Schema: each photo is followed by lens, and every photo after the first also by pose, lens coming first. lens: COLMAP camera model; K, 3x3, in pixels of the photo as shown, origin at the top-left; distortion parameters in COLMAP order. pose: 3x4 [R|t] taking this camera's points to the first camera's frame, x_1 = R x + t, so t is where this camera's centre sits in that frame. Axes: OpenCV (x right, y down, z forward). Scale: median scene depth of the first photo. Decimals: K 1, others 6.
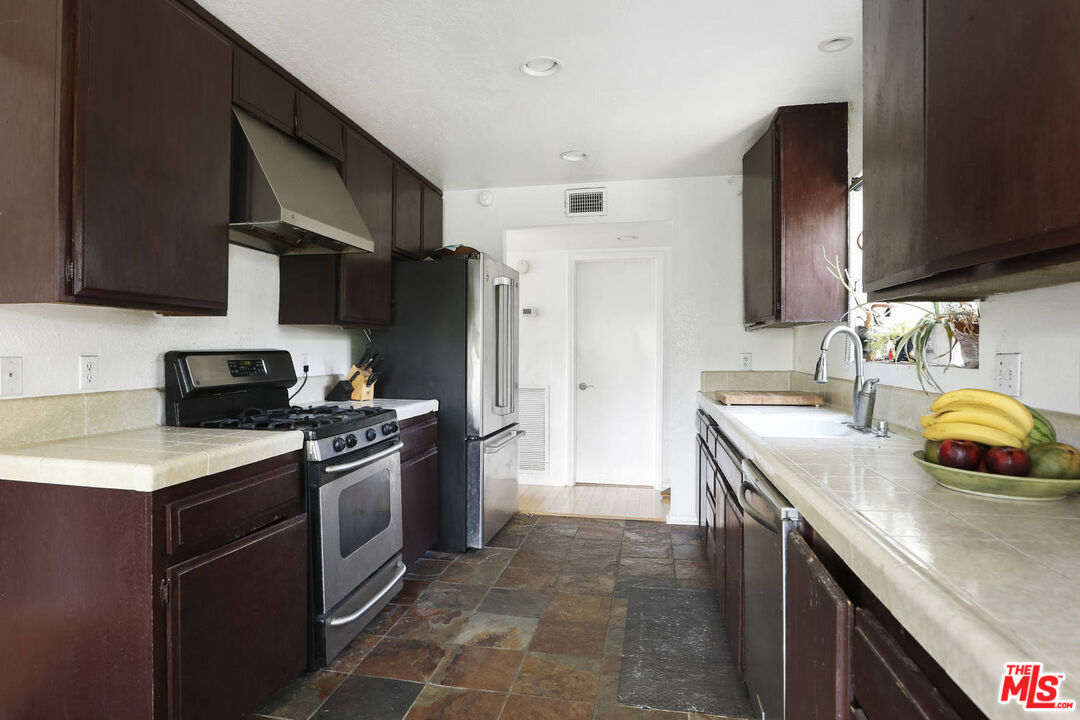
lens RADIAL K [[546.6, 0, 539.5], [0, 546.6, 346.8], [0, 0, 1]] dist [-0.018407, 0.000316]
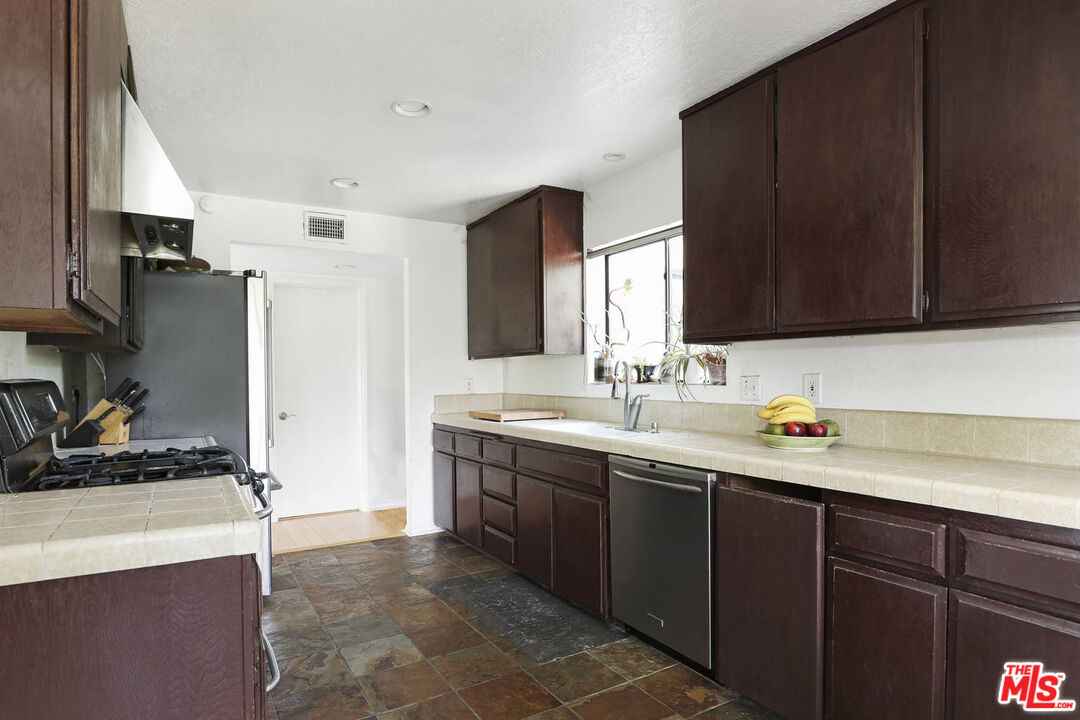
lens RADIAL K [[520.2, 0, 539.4], [0, 520.2, 374.9], [0, 0, 1]] dist [-0.015920, 0.000330]
pose [[0.786053, -0.006581, 0.618124, -0.306091], [0.005225, 0.999978, 0.004001, -0.000884], [-0.618137, 0.000085, 0.786071, 0.041083]]
